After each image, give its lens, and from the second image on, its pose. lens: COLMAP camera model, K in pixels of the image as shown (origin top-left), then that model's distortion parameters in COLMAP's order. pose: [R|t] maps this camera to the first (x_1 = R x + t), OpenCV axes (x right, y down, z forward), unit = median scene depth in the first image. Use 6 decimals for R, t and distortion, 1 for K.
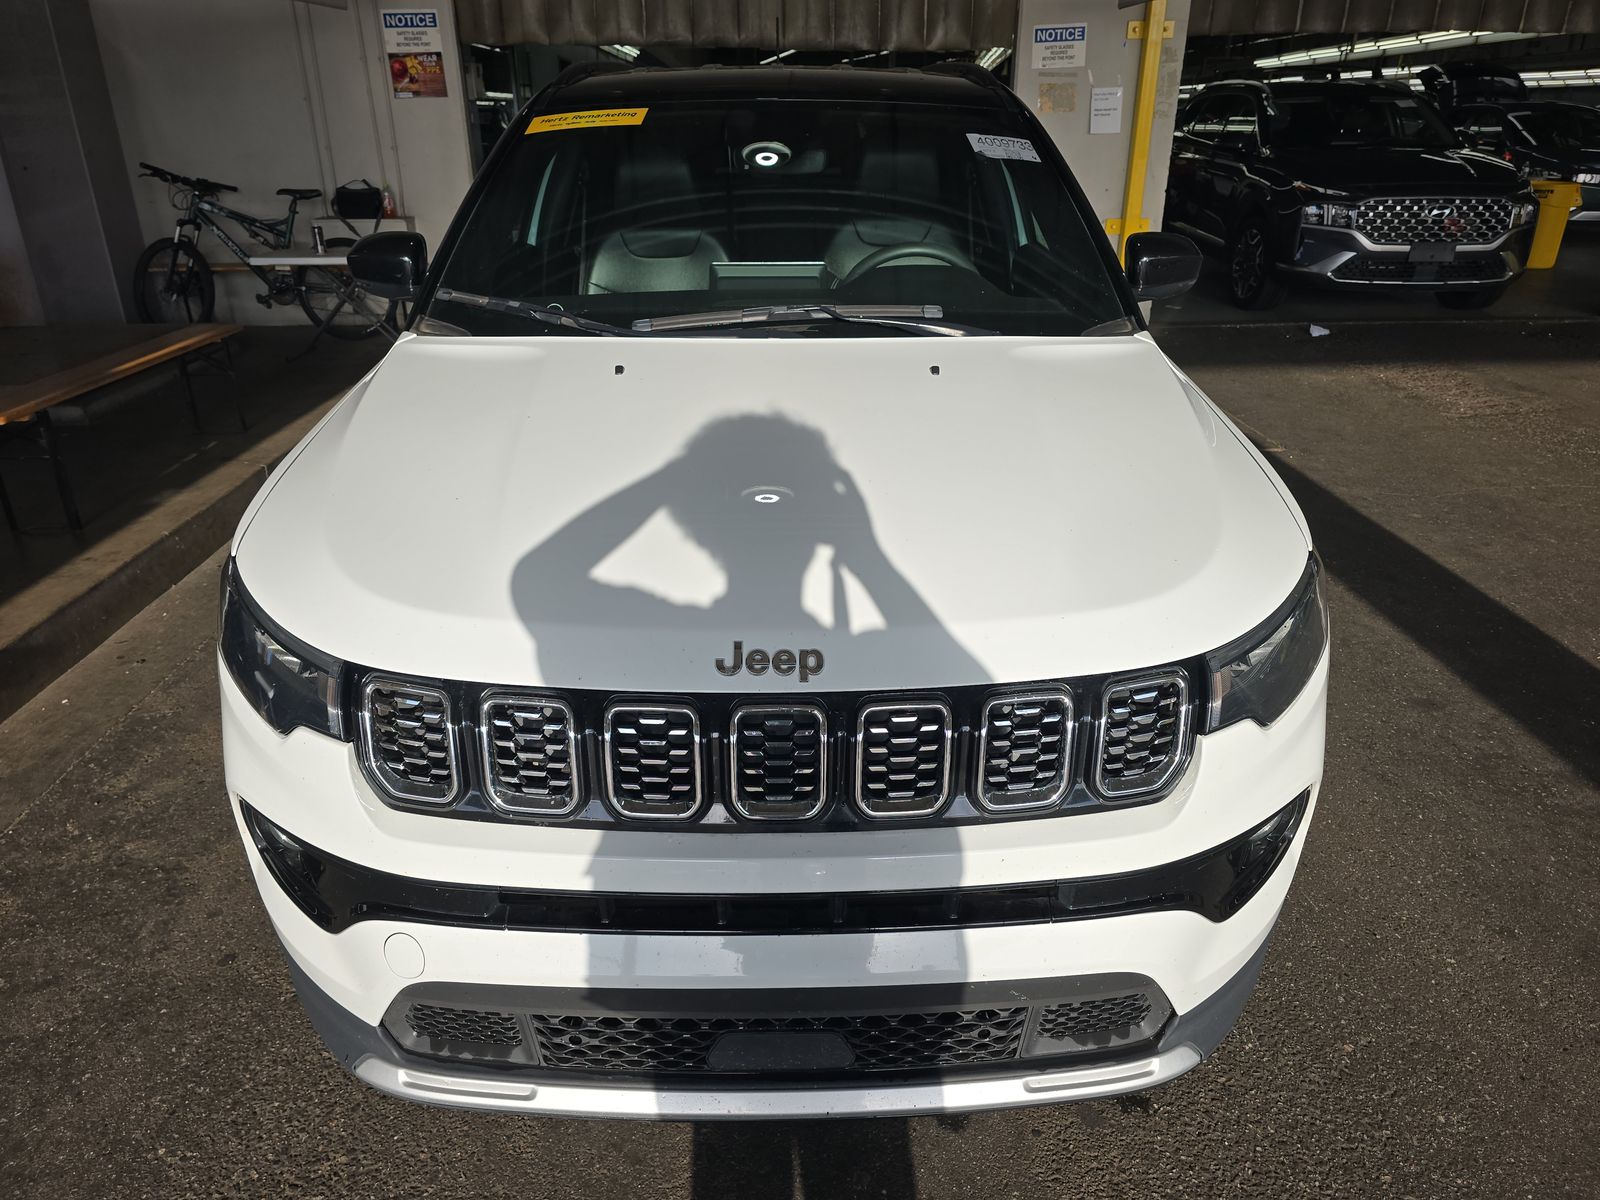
lens RADIAL K [[1090.8, 0, 799.3], [0, 1090.8, 580.0], [0, 0, 1]] dist [0.005531, -0.000968]
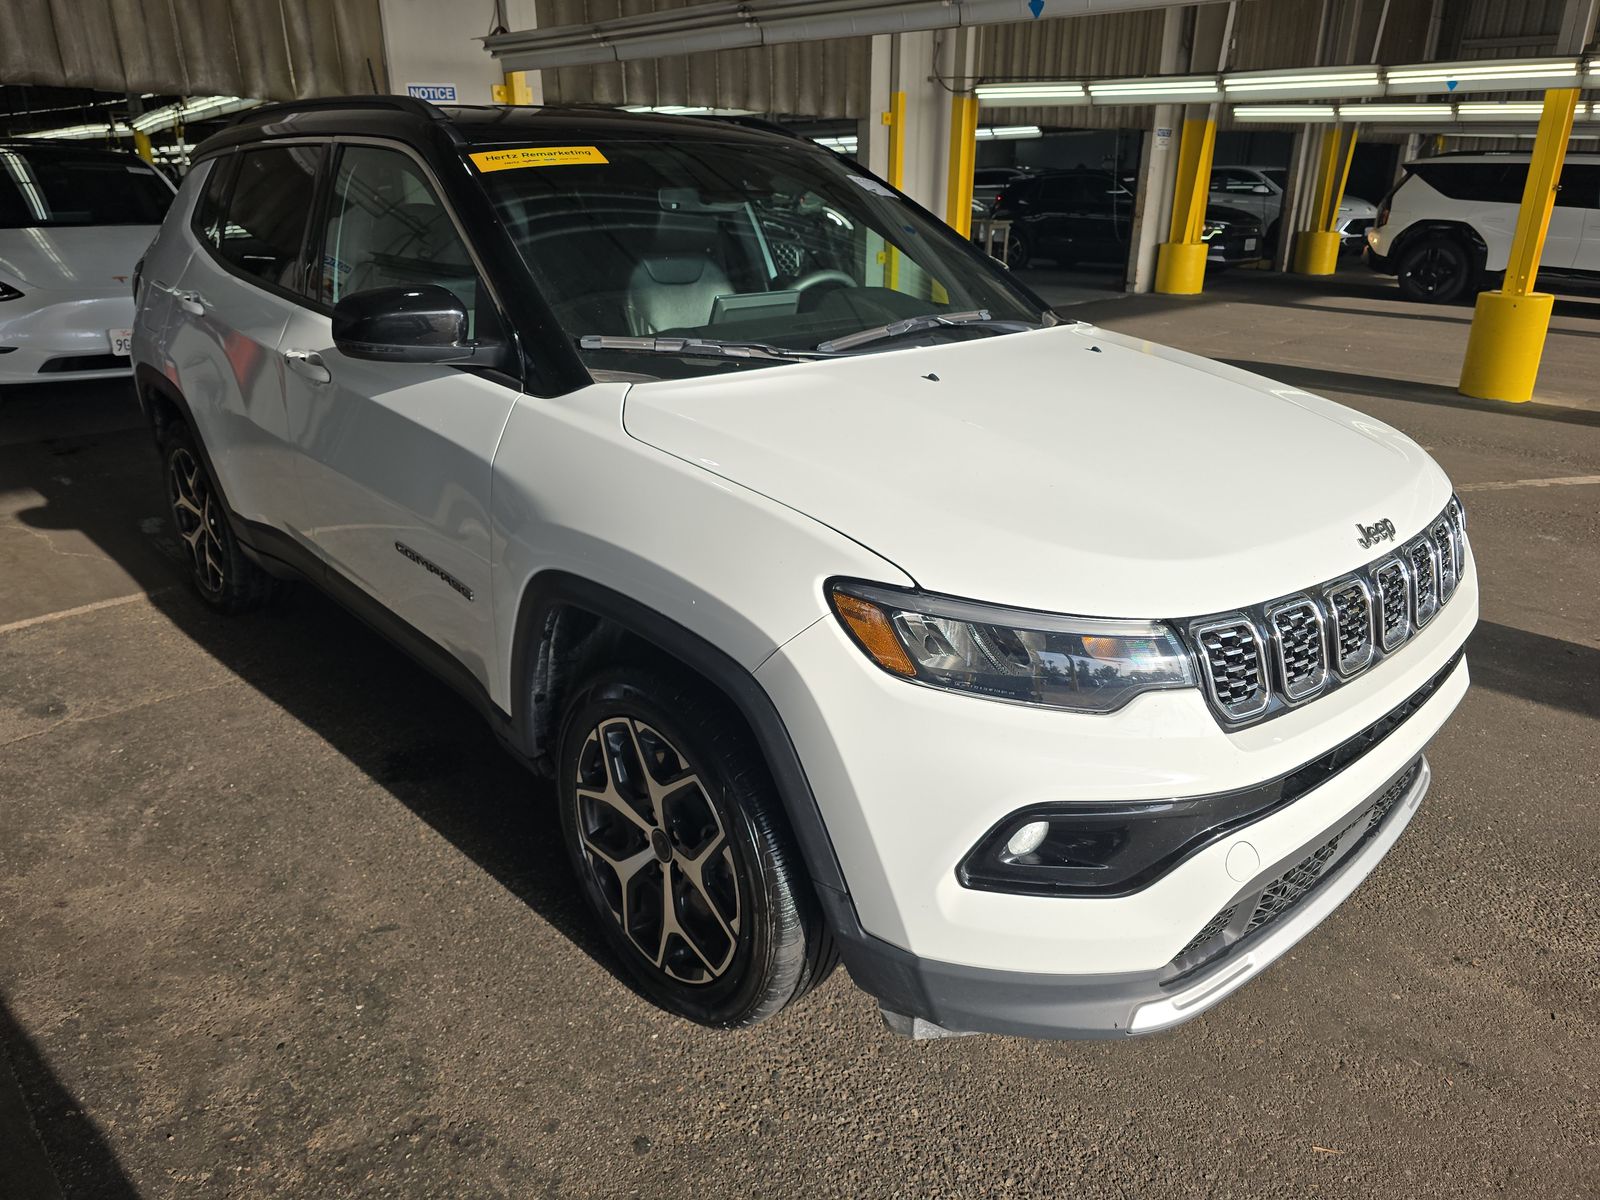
lens RADIAL K [[1083.3, 0, 800.0], [0, 1083.3, 600.0], [0, 0, 1]] dist [0.025812, -0.004452]
pose [[0.747844, -0.241319, 0.618462, -0.652348], [0.263904, 0.962887, 0.056599, -0.050425], [-0.609167, 0.120887, 0.783774, 0.174670]]
